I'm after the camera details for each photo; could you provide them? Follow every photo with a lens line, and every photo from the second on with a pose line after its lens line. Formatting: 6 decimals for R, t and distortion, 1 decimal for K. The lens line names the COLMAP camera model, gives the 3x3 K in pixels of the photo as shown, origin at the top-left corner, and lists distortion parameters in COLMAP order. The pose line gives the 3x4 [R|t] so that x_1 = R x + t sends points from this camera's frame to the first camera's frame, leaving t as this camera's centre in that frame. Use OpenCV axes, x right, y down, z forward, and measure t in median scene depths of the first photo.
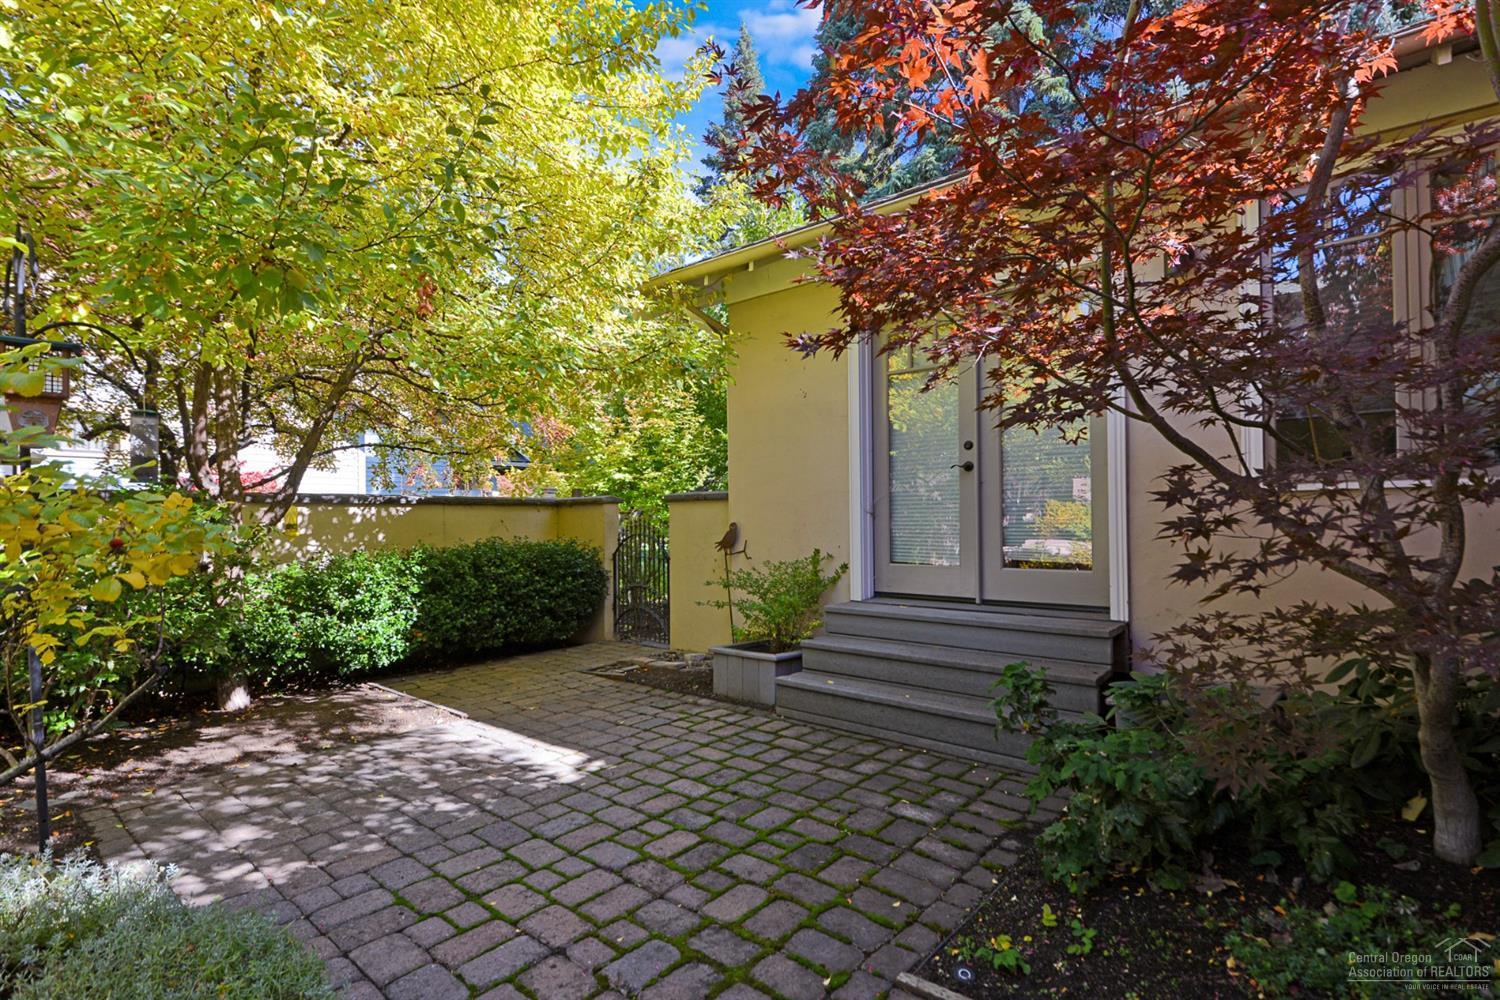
lens RADIAL K [[692.2, 0, 753.0], [0, 692.2, 506.6], [0, 0, 1]] dist [-0.001357, -0.000086]
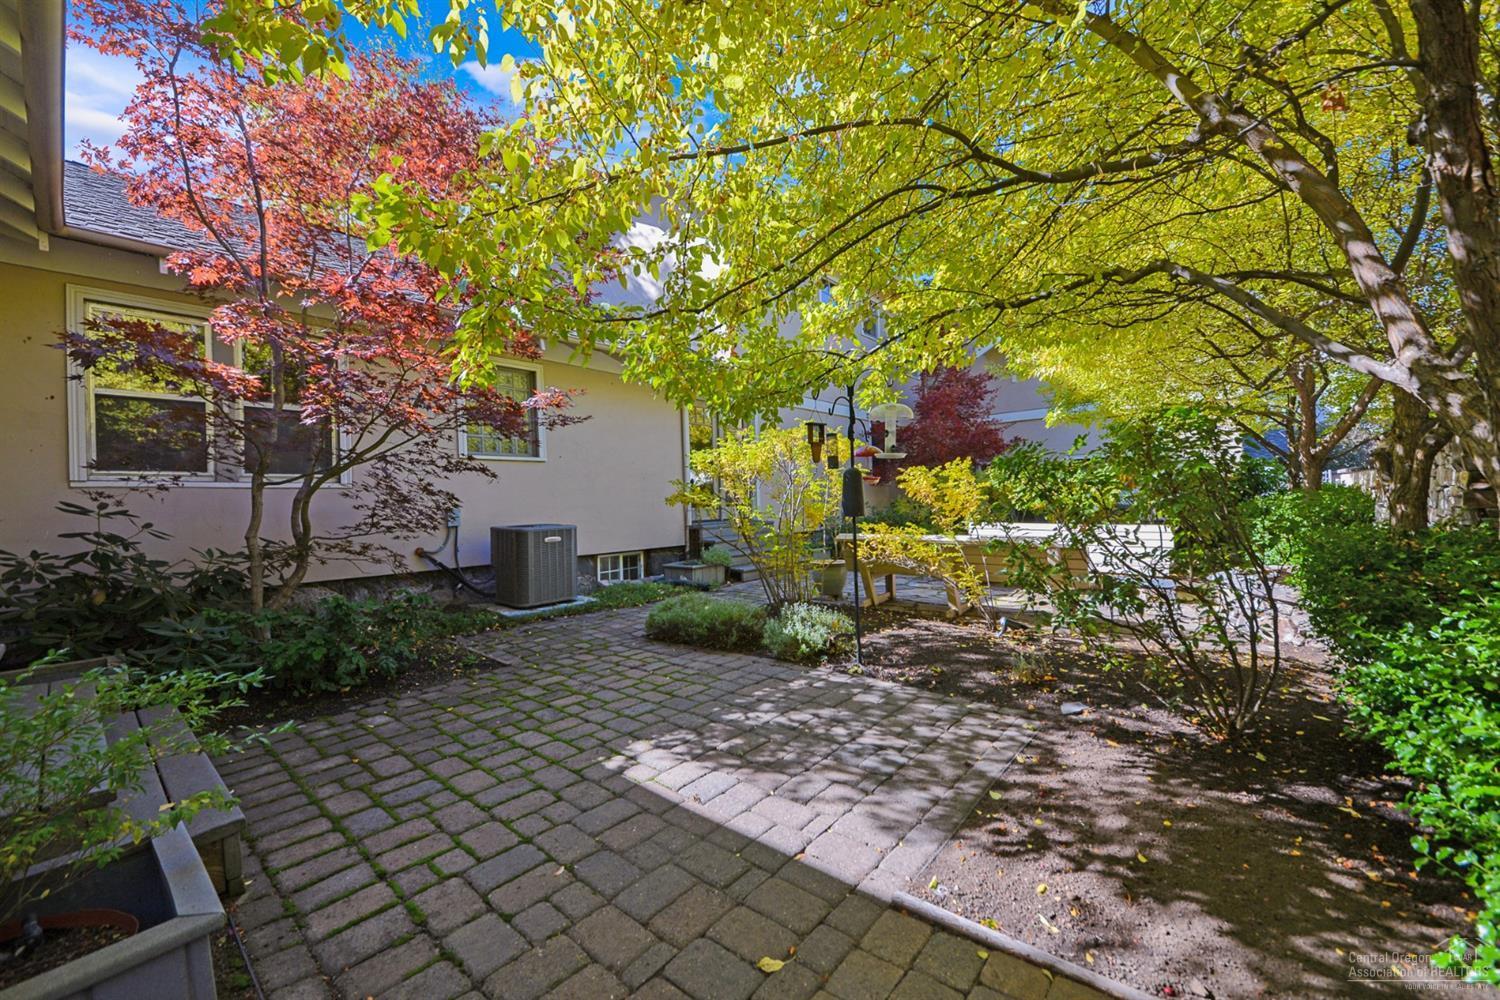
lens RADIAL K [[590.6, 0, 745.3], [0, 590.6, 499.9], [0, 0, 1]] dist [-0.000614, -0.000017]
pose [[-0.999108, 0.036457, 0.021301, -0.445065], [0.036033, 0.999151, -0.019992, 0.058029], [-0.022012, -0.019207, -0.999573, 1.850530]]
